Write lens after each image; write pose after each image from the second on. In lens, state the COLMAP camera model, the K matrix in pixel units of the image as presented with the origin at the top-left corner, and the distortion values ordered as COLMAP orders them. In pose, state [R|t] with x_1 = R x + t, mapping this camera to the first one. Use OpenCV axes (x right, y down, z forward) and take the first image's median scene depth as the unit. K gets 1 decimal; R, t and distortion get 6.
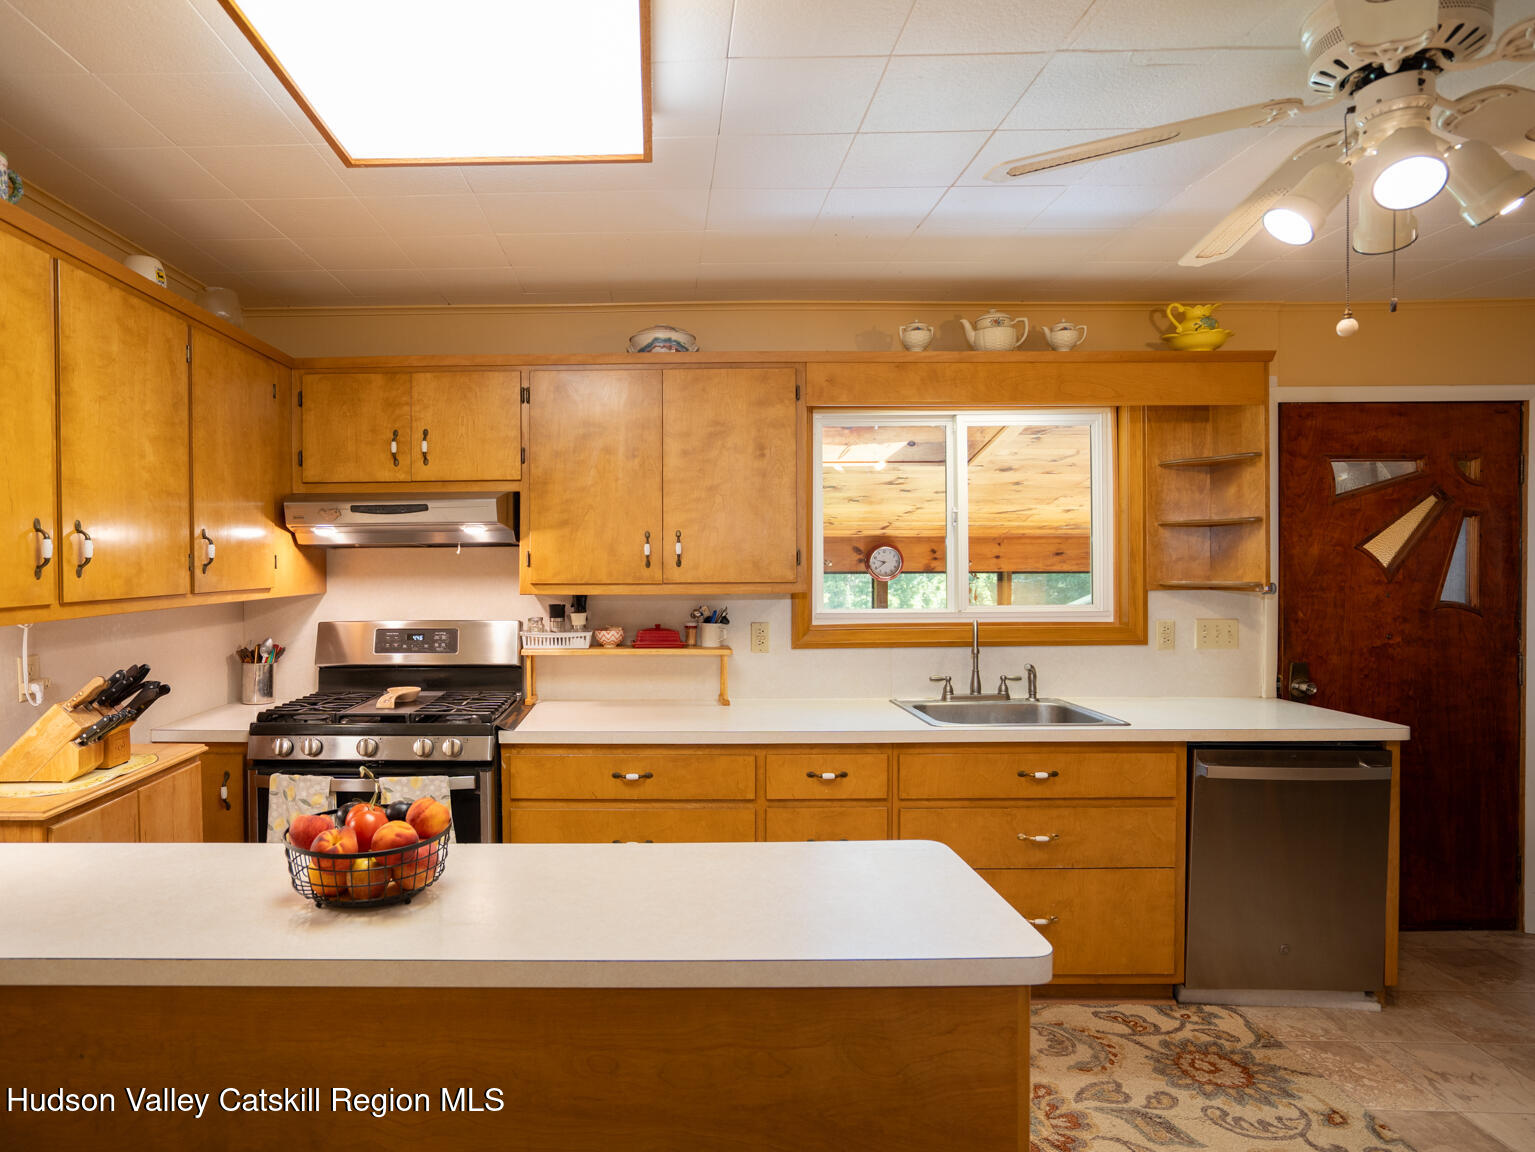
lens RADIAL K [[817.1, 0, 772.1], [0, 817.1, 573.4], [0, 0, 1]] dist [-0.014420, 0.004716]
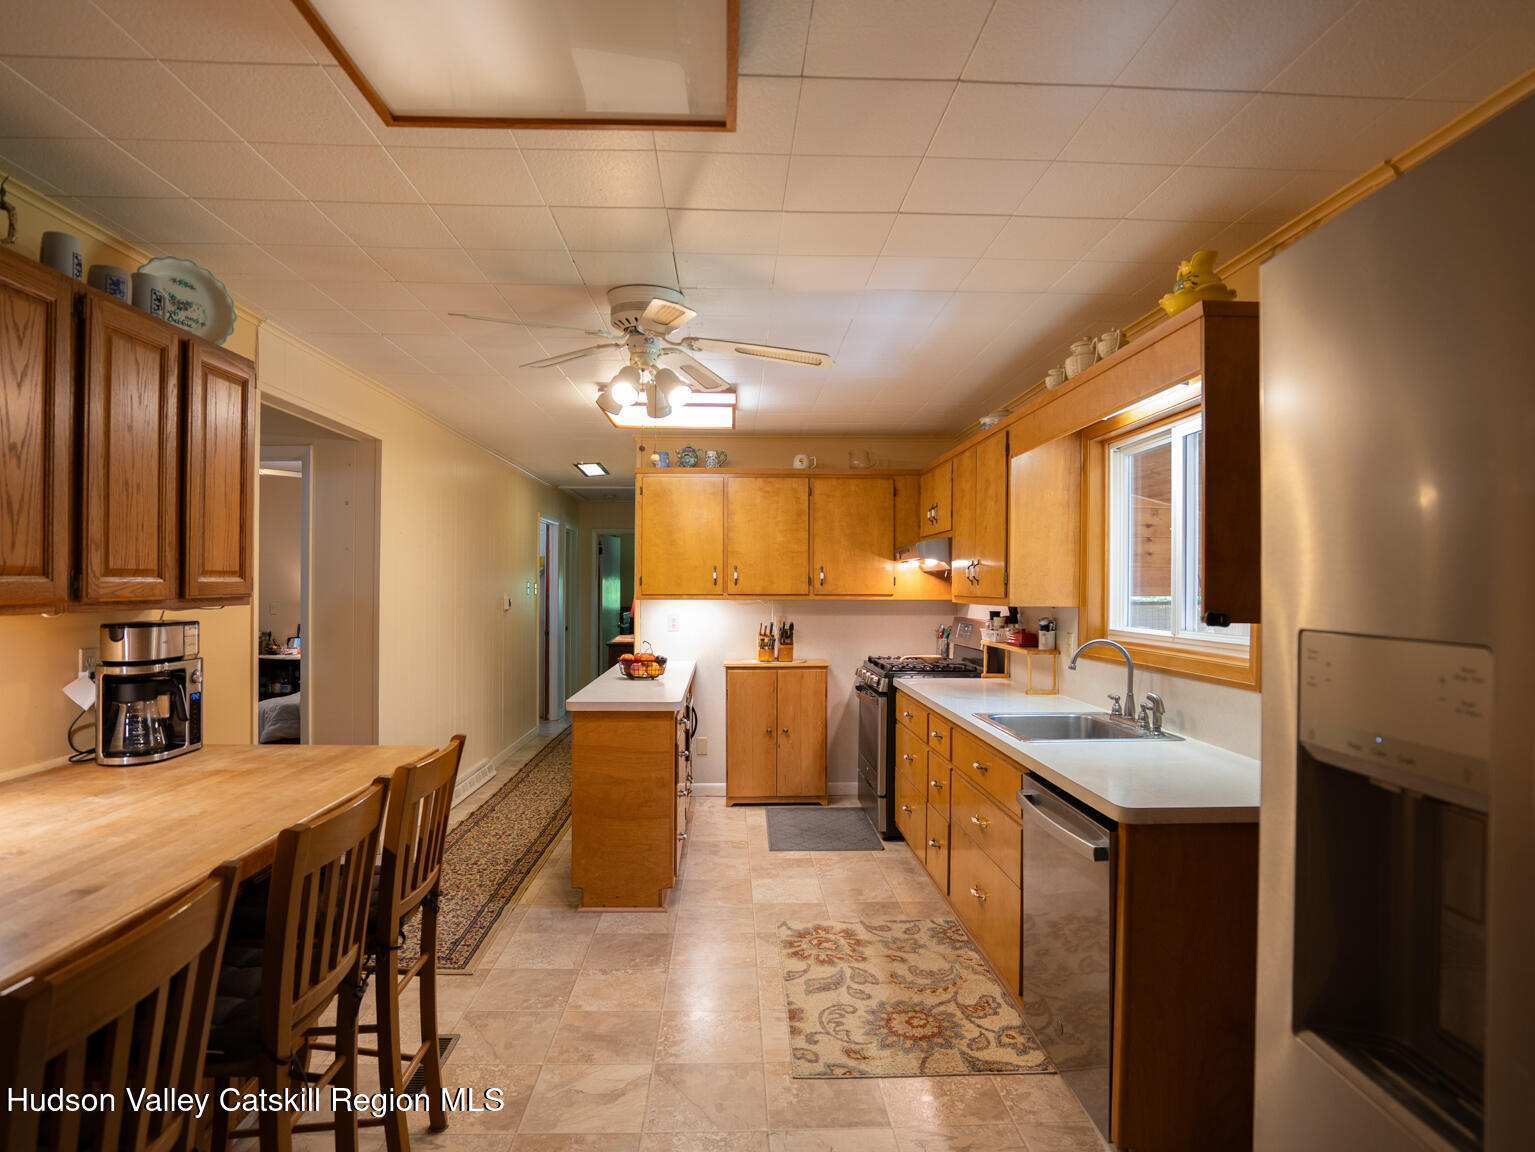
lens RADIAL K [[817.1, 0, 771.5], [0, 817.1, 575.6], [0, 0, 1]] dist [-0.014420, 0.004716]
pose [[0.124082, 0.002341, -0.992269, 1.716560], [-0.023111, 0.999733, -0.000532, -0.027034], [0.992003, 0.022998, 0.124103, 0.654672]]
